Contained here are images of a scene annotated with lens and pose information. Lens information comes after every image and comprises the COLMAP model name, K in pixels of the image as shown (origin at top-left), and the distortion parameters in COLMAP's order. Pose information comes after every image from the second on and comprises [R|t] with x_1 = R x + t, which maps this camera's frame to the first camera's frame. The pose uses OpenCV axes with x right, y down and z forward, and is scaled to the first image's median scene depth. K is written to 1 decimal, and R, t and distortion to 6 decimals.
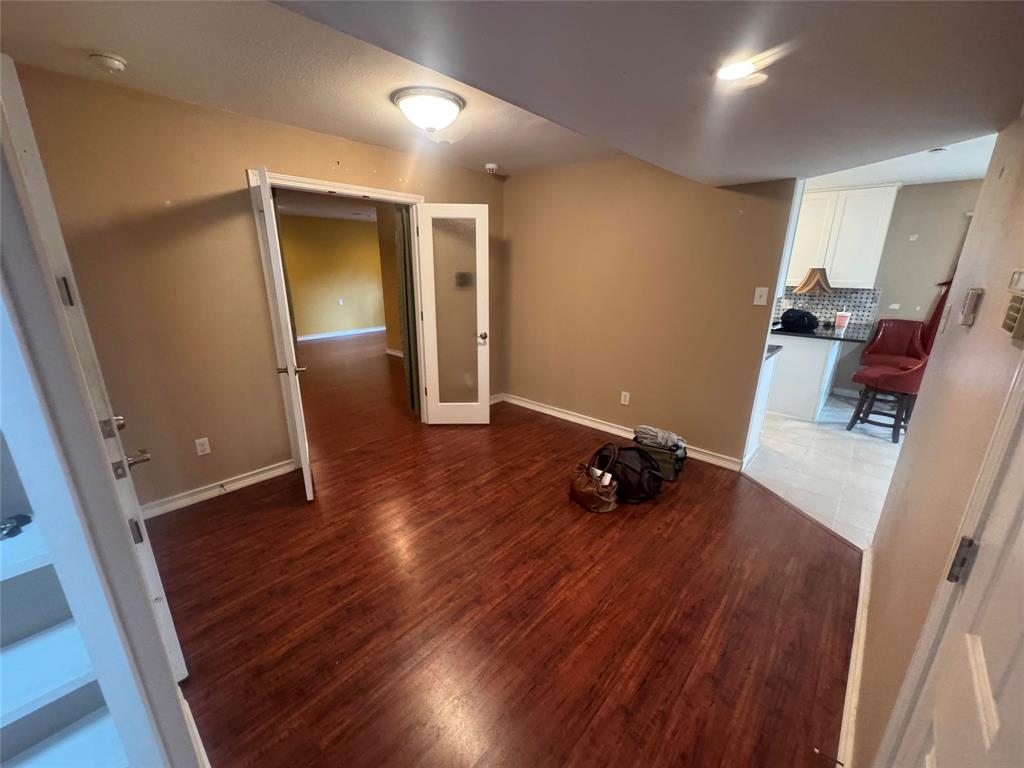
lens RADIAL K [[407.2, 0, 513.9], [0, 407.2, 381.0], [0, 0, 1]] dist [-0.002973, 0.000071]
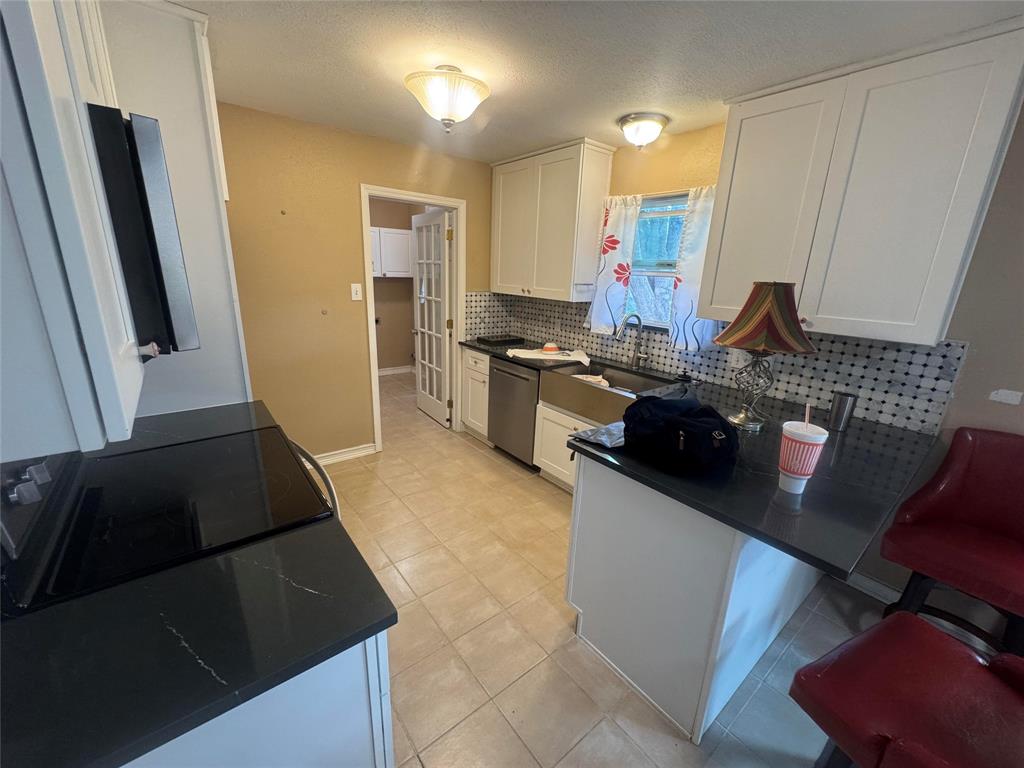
lens RADIAL K [[407.2, 0, 510.2], [0, 407.2, 387.6], [0, 0, 1]] dist [-0.002973, 0.000071]
pose [[0.987765, 0.070297, -0.139209, 0.535487], [-0.071203, 0.997461, -0.001532, -0.153828], [0.138748, 0.011425, 0.990262, 0.565265]]
